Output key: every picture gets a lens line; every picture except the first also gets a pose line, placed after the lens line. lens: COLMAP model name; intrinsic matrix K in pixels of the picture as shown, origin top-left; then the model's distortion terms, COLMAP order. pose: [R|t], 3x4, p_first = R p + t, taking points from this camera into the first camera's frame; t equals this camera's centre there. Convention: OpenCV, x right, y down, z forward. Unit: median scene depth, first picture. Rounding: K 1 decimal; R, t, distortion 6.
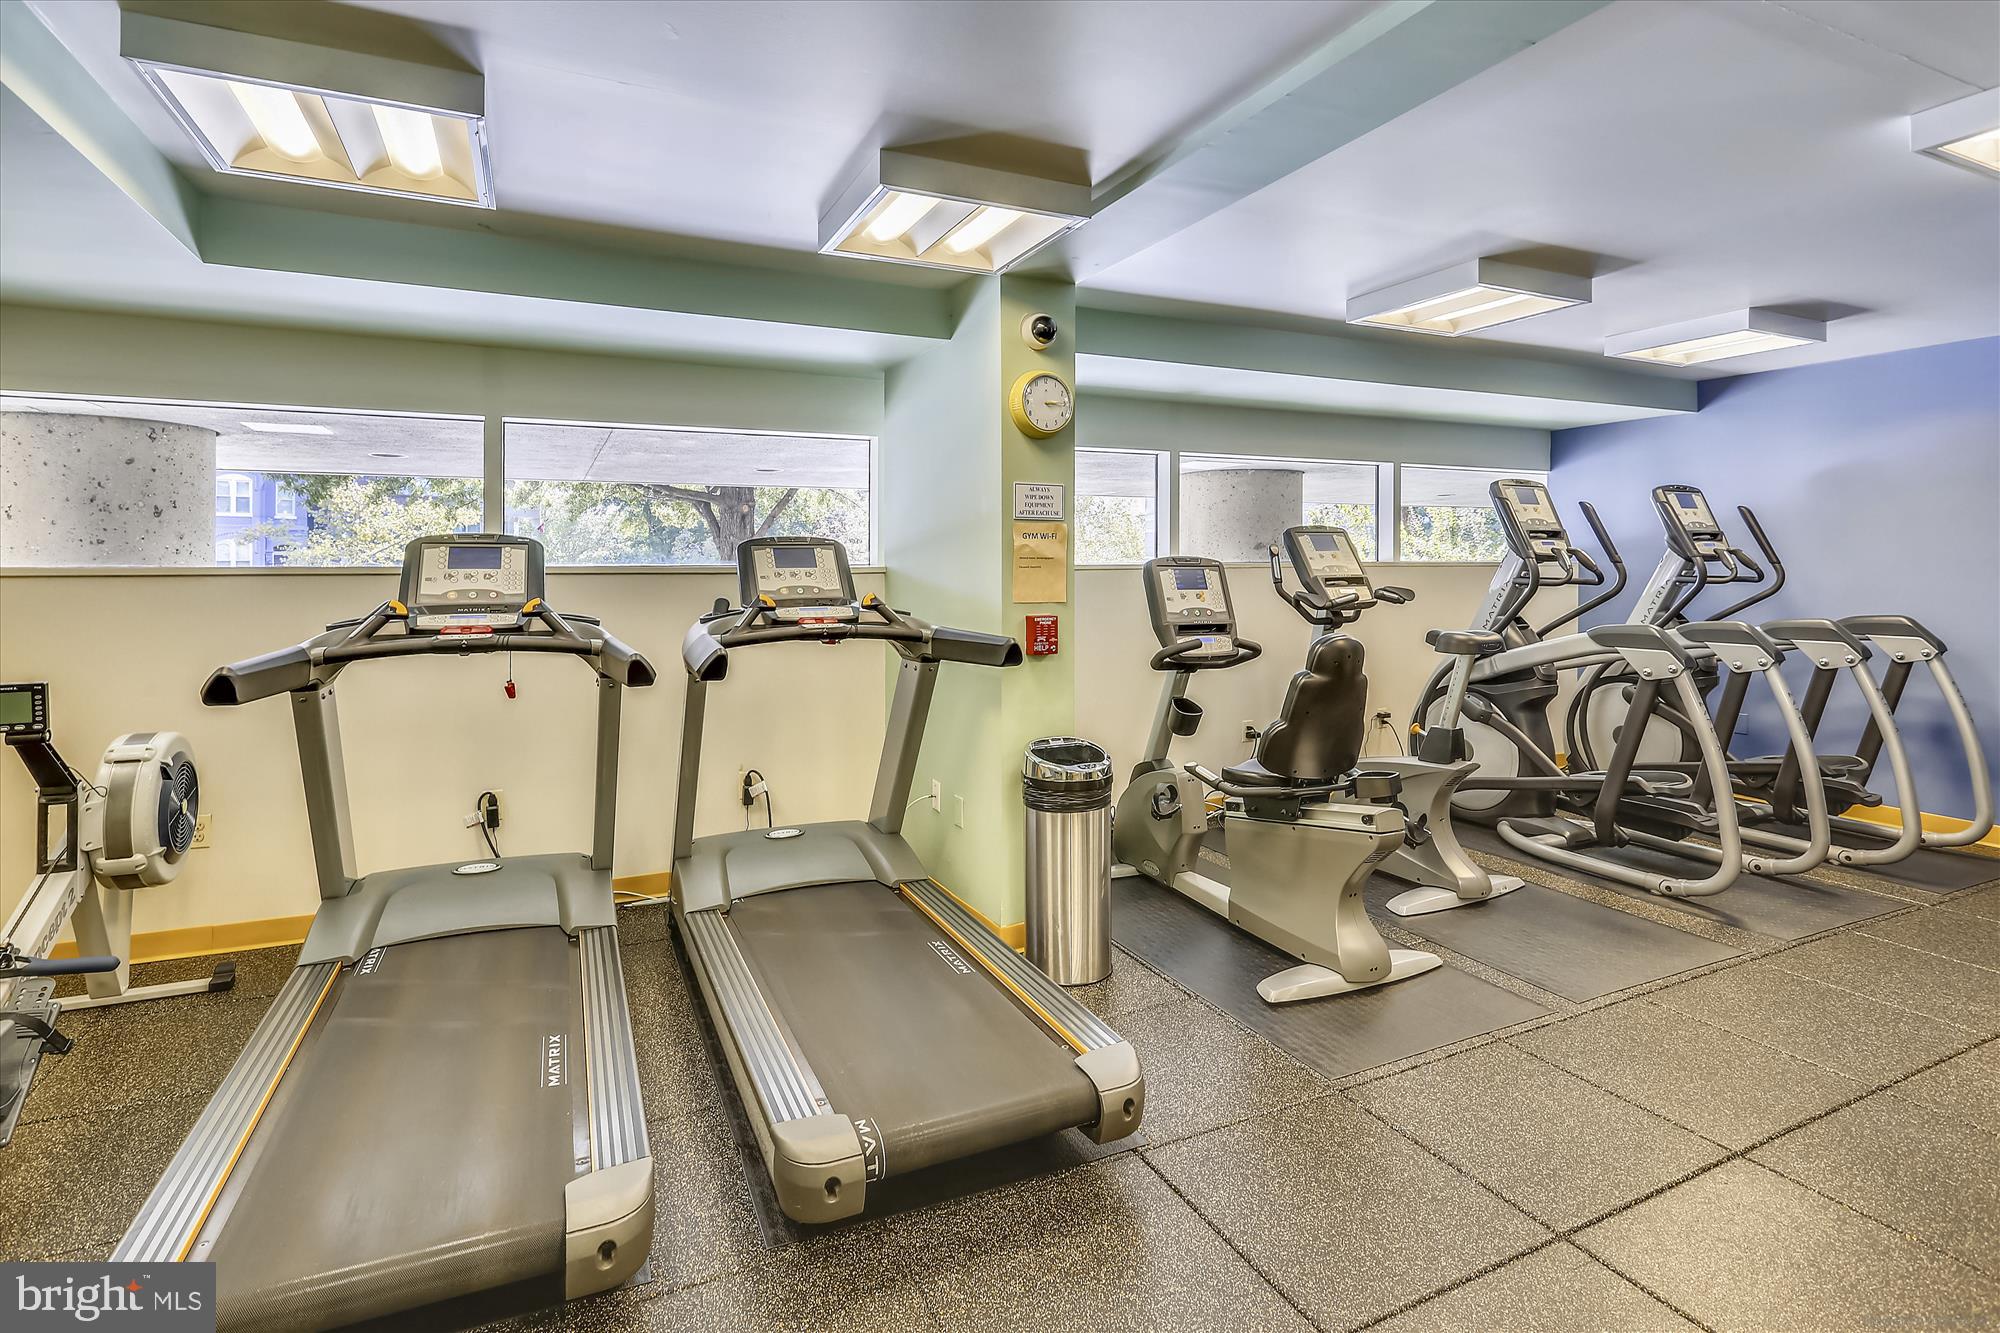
lens RADIAL K [[975.1, 0, 992.1], [0, 975.1, 641.6], [0, 0, 1]] dist [-0.006468, -0.001354]
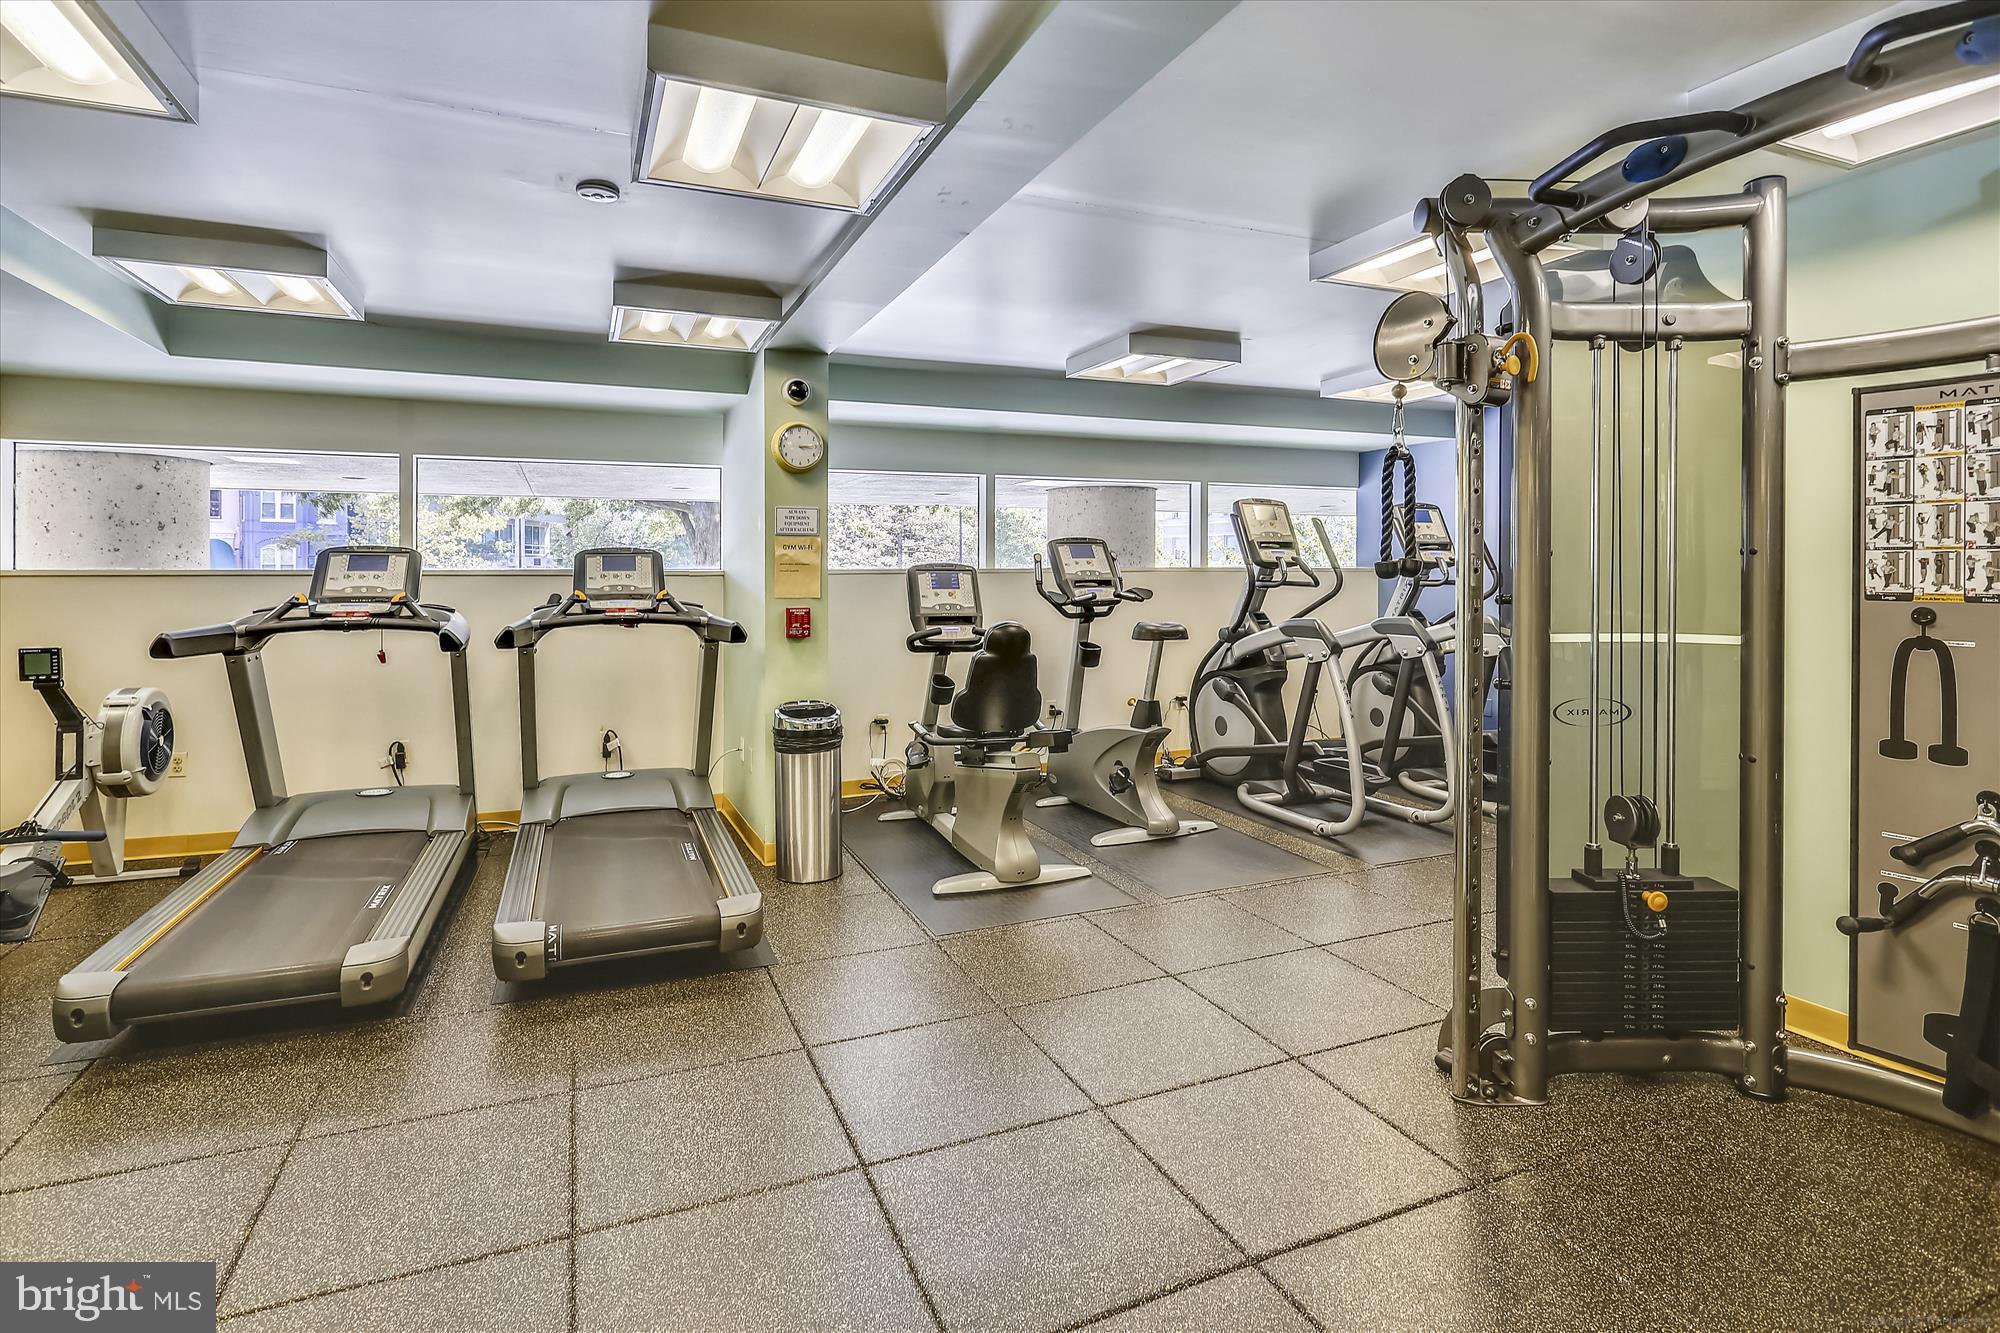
lens RADIAL K [[988.4, 0, 996.0], [0, 988.4, 653.1], [0, 0, 1]] dist [-0.003004, -0.001919]
pose [[0.999114, 0.005631, -0.041702, 0.381485], [-0.005410, 0.999971, 0.005405, 0.026443], [0.041731, -0.005175, 0.999115, -0.327955]]
